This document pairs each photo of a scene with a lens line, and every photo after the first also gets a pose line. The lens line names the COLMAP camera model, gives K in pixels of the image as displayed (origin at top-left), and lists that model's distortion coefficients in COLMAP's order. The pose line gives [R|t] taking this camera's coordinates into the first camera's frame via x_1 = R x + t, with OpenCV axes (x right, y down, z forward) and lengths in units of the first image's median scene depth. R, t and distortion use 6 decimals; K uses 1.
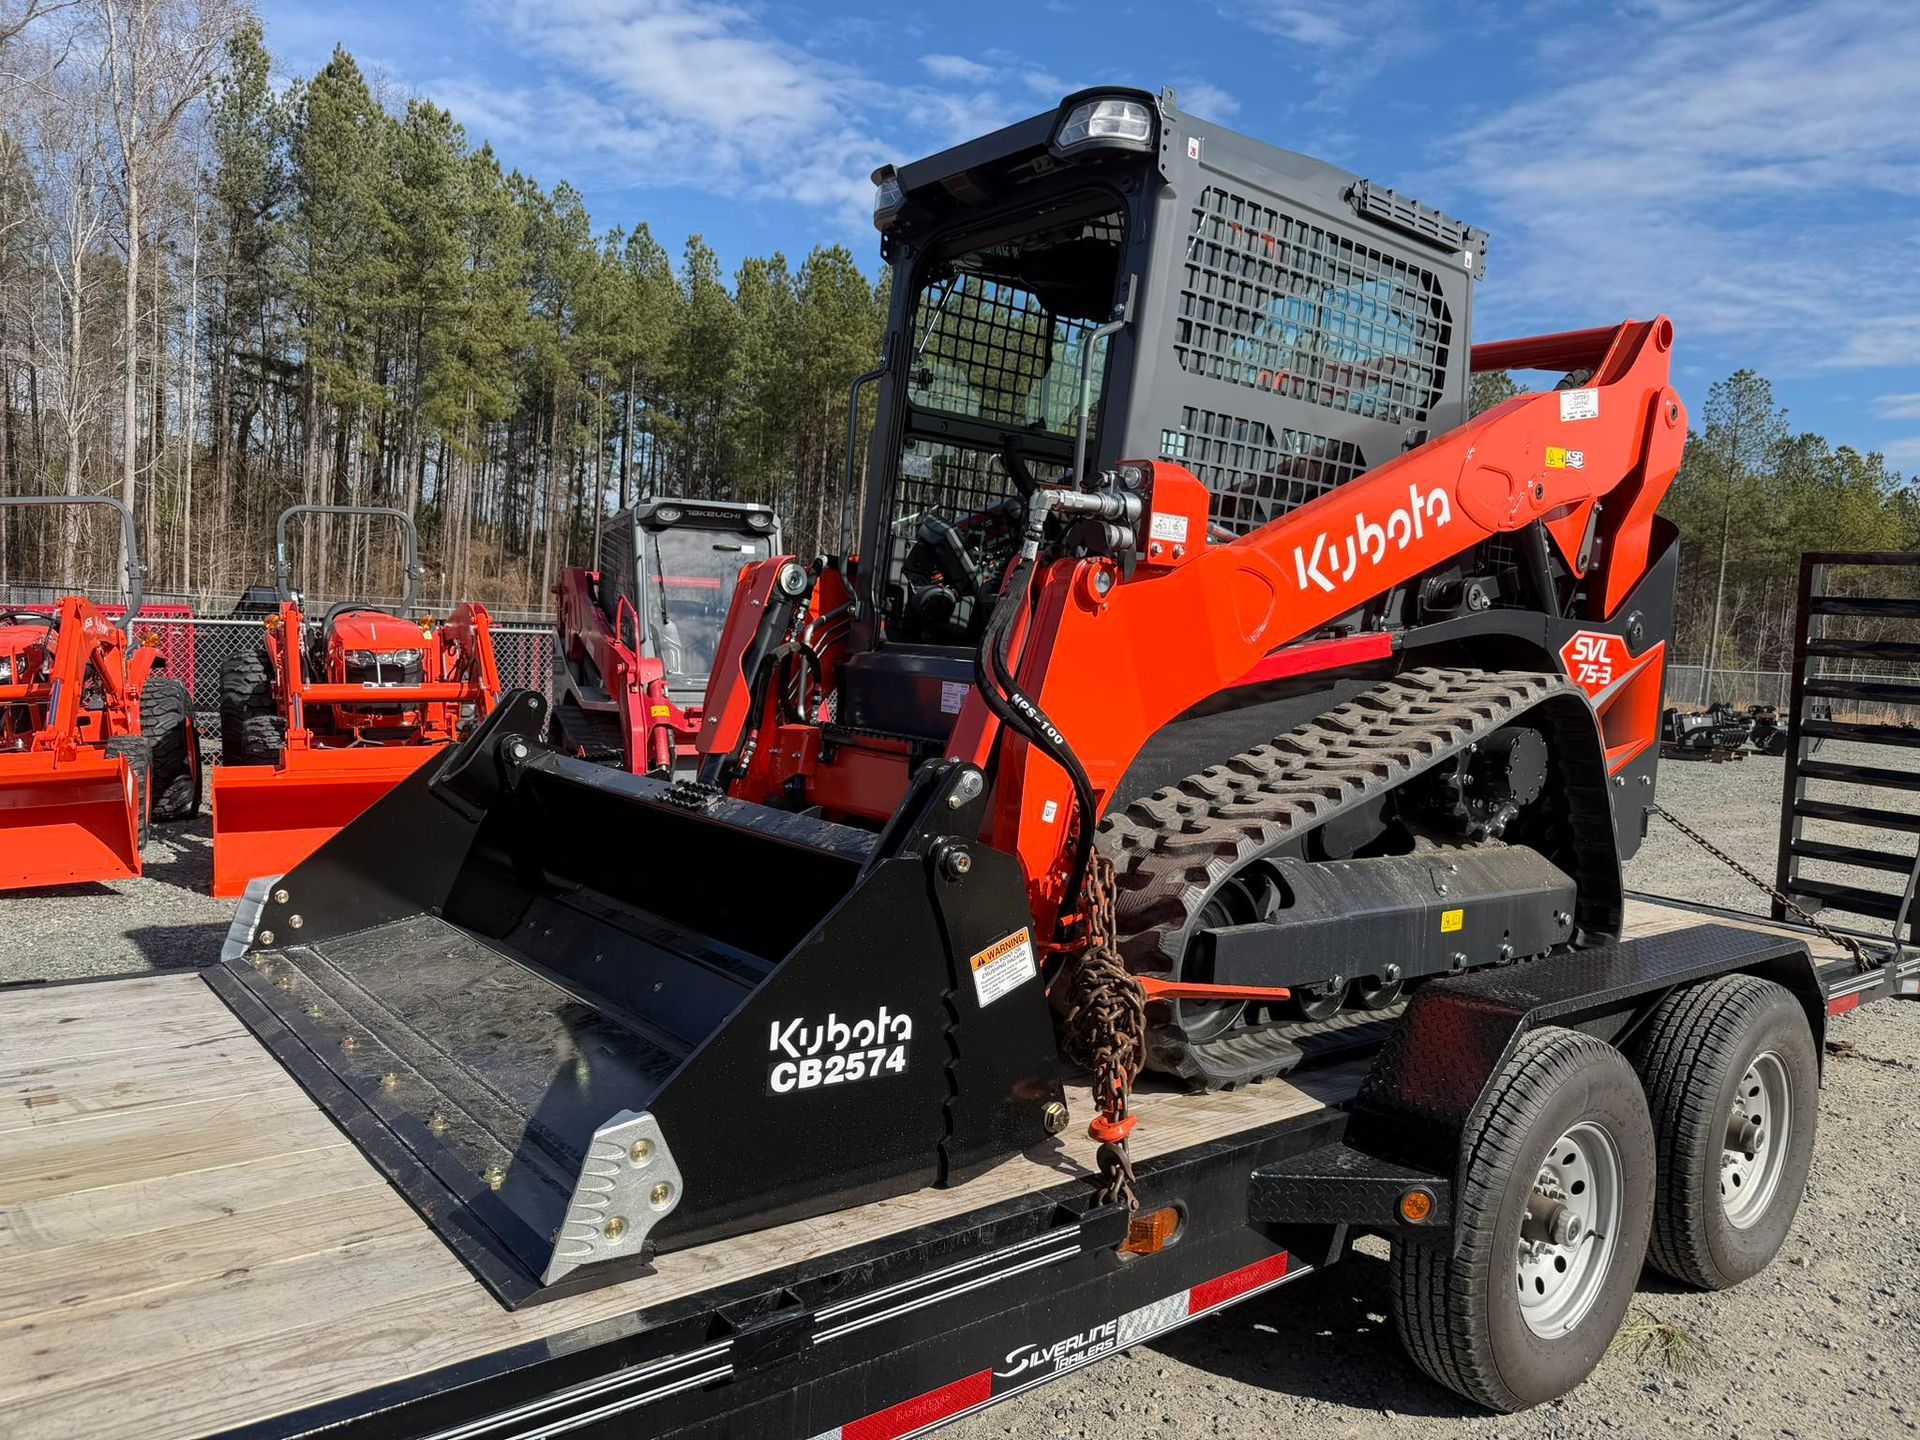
lens RADIAL K [[1366.6, 0, 969.0], [0, 1366.6, 734.3], [0, 0, 1]] dist [0.031456, -0.042421]
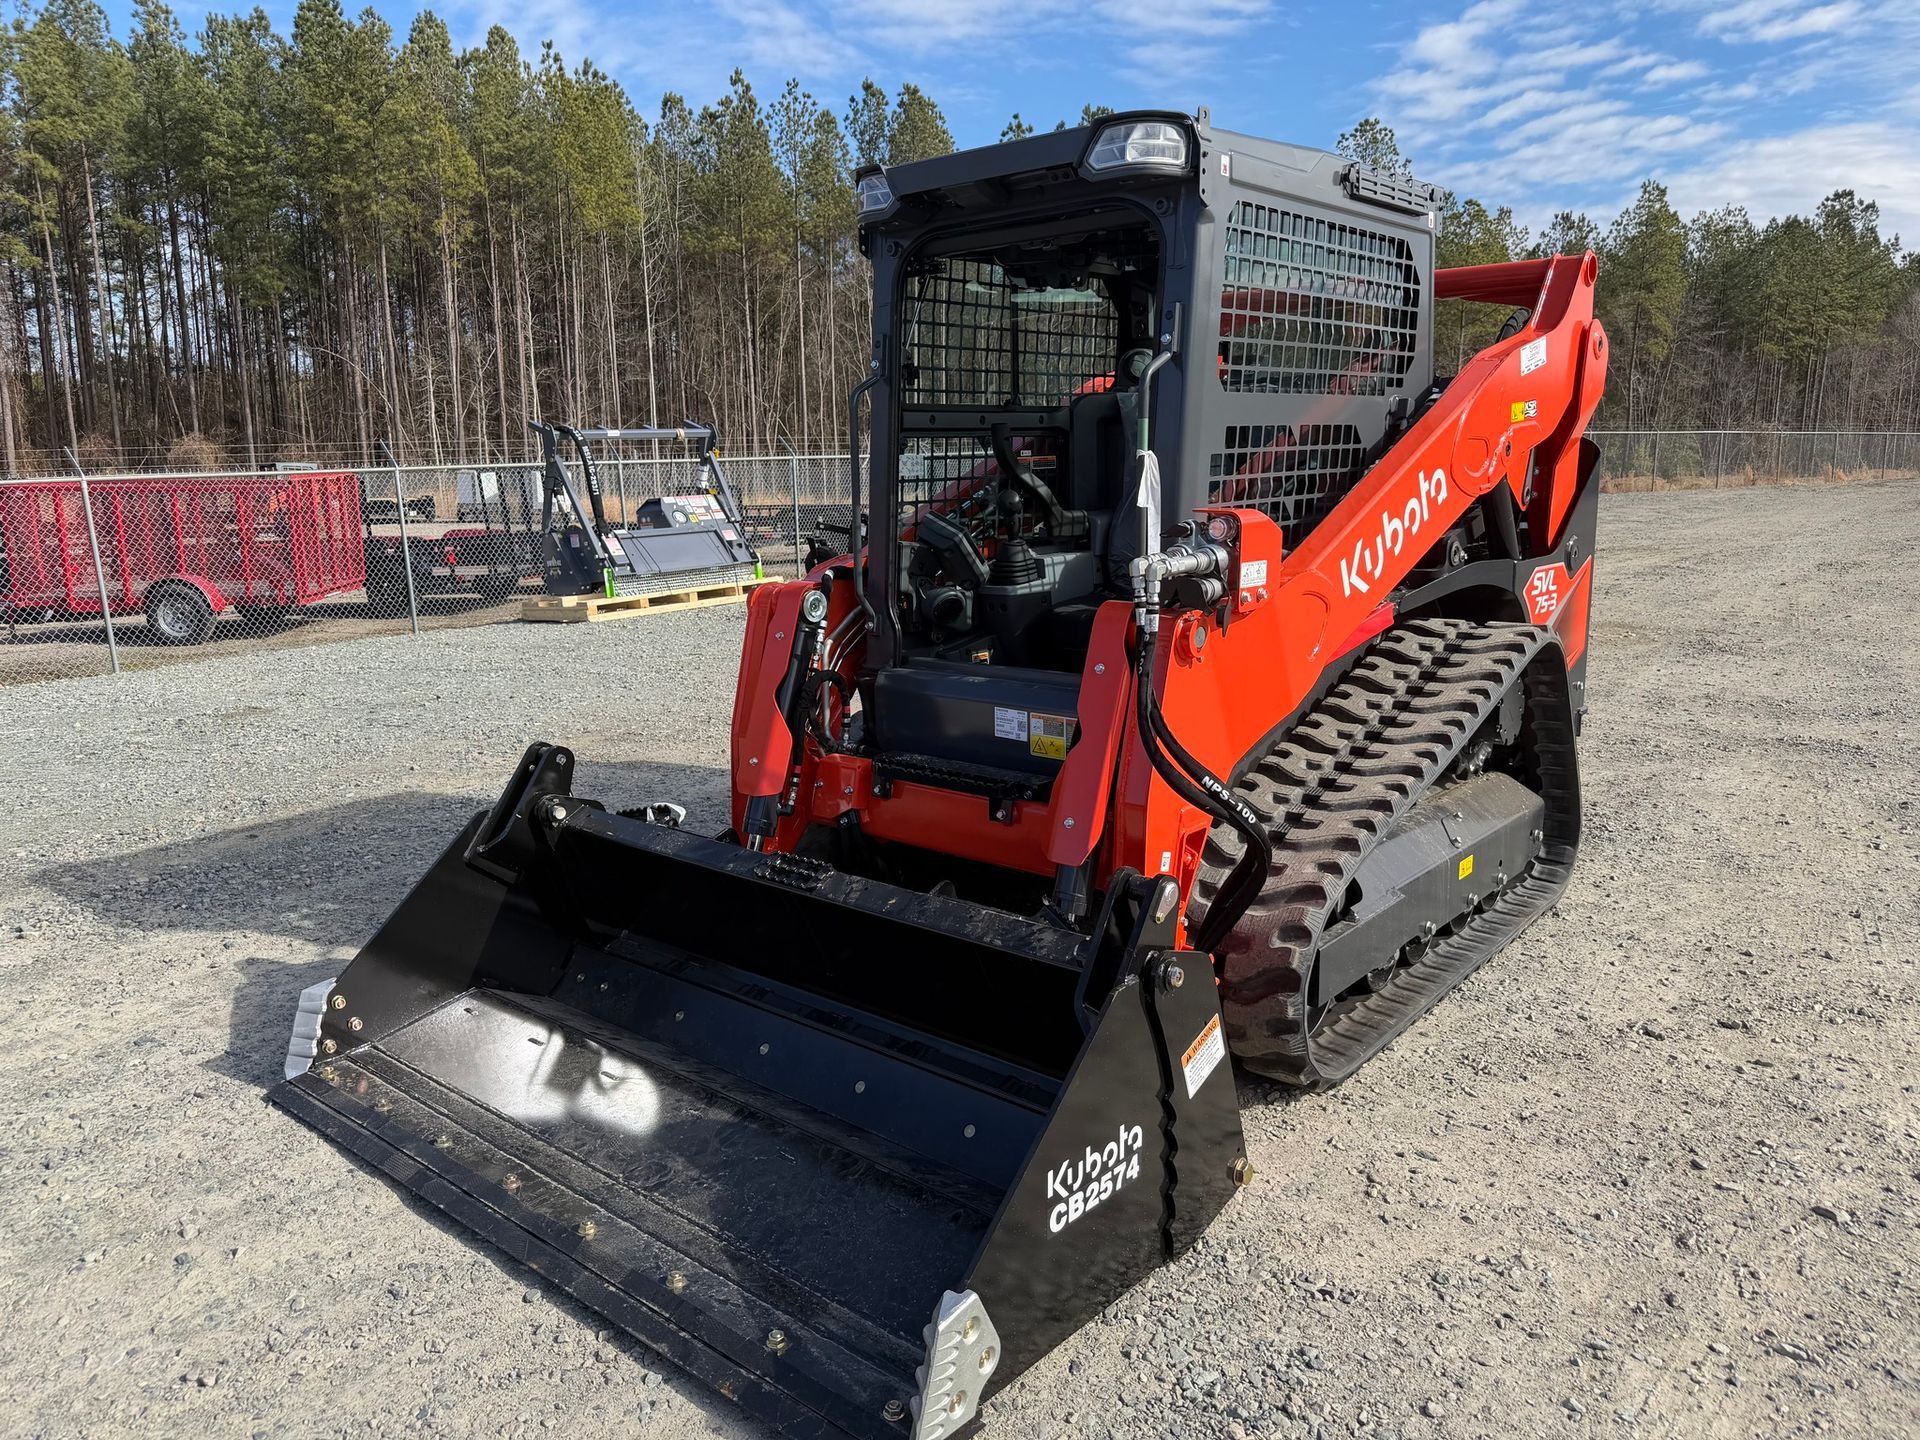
lens RADIAL K [[1366.6, 0, 973.5], [0, 1366.6, 725.0], [0, 0, 1]] dist [0.031456, -0.042421]
pose [[0.982019, -0.110506, 0.153059, -0.209378], [0.089574, 0.986444, 0.137493, -0.180902], [-0.166178, -0.121311, 0.978605, 0.013697]]
